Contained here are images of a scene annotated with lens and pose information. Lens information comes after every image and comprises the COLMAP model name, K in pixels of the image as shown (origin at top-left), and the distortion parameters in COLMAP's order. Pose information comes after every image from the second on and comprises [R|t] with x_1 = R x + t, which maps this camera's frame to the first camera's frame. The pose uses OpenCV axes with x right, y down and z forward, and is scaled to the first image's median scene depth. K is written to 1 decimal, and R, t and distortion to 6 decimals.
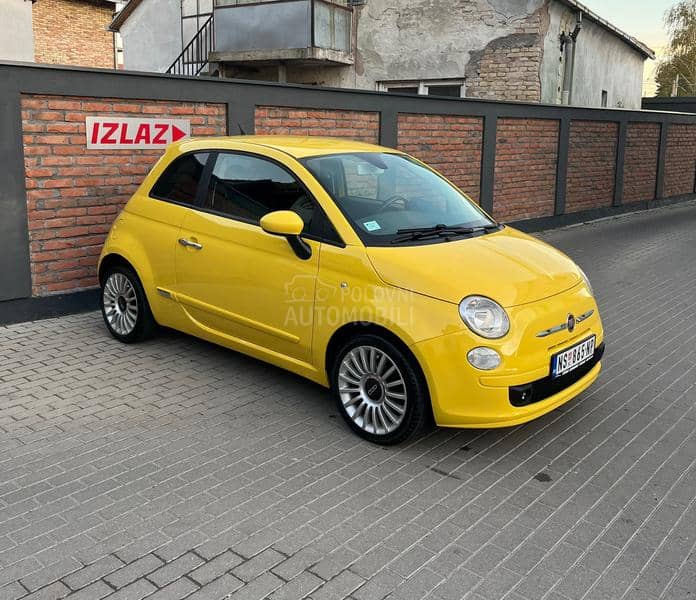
lens RADIAL K [[697.9, 0, 350.0], [0, 697.9, 244.6], [0, 0, 1]] dist [0.020915, 0.000000]
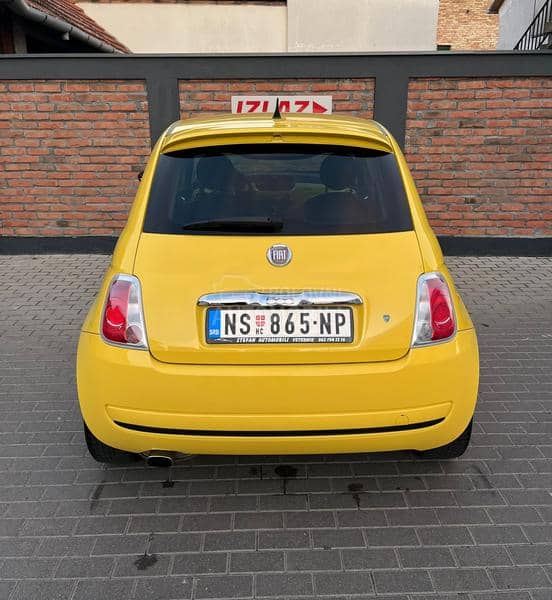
lens RADIAL K [[552.4, 0, 282.5], [0, 552.4, 277.8], [0, 0, 1]] dist [0.025324, 0.000000]
pose [[0.670023, 0.201702, -0.714413, 0.401798], [-0.103324, 0.978351, 0.179316, -0.053237], [0.735114, -0.046330, 0.676358, 0.379801]]
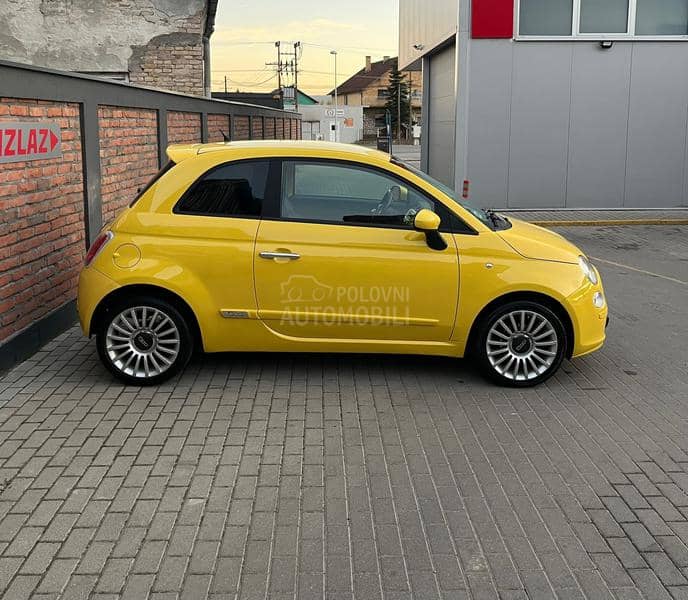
lens RADIAL K [[690.6, 0, 342.5], [0, 690.6, 221.0], [0, 0, 1]] dist [0.020255, 0.000000]
pose [[0.737954, -0.106785, 0.666349, -0.578327], [0.116279, 0.992754, 0.030319, -0.049191], [-0.664759, 0.055109, 0.745023, 0.164614]]
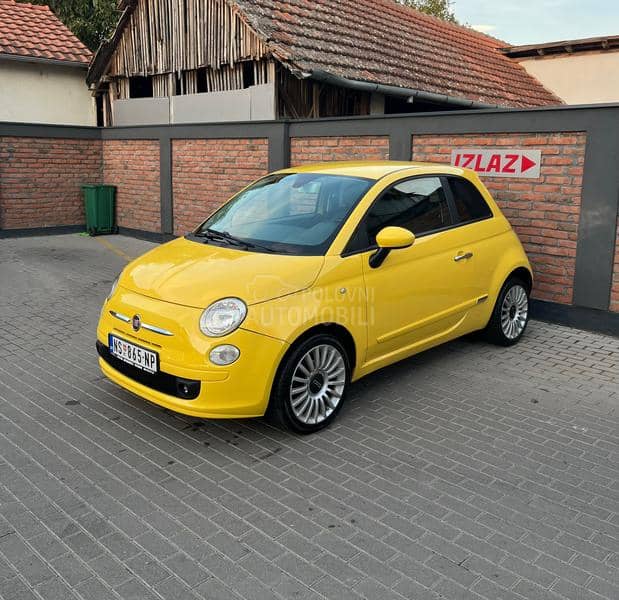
lens RADIAL K [[620.8, 0, 311.7], [0, 620.8, 251.7], [0, 0, 1]] dist [0.019433, 0.000000]
pose [[-0.054098, 0.134930, -0.989377, 0.747555], [-0.176602, 0.973916, 0.142478, -0.109986], [0.982795, 0.182433, -0.028858, 0.764682]]
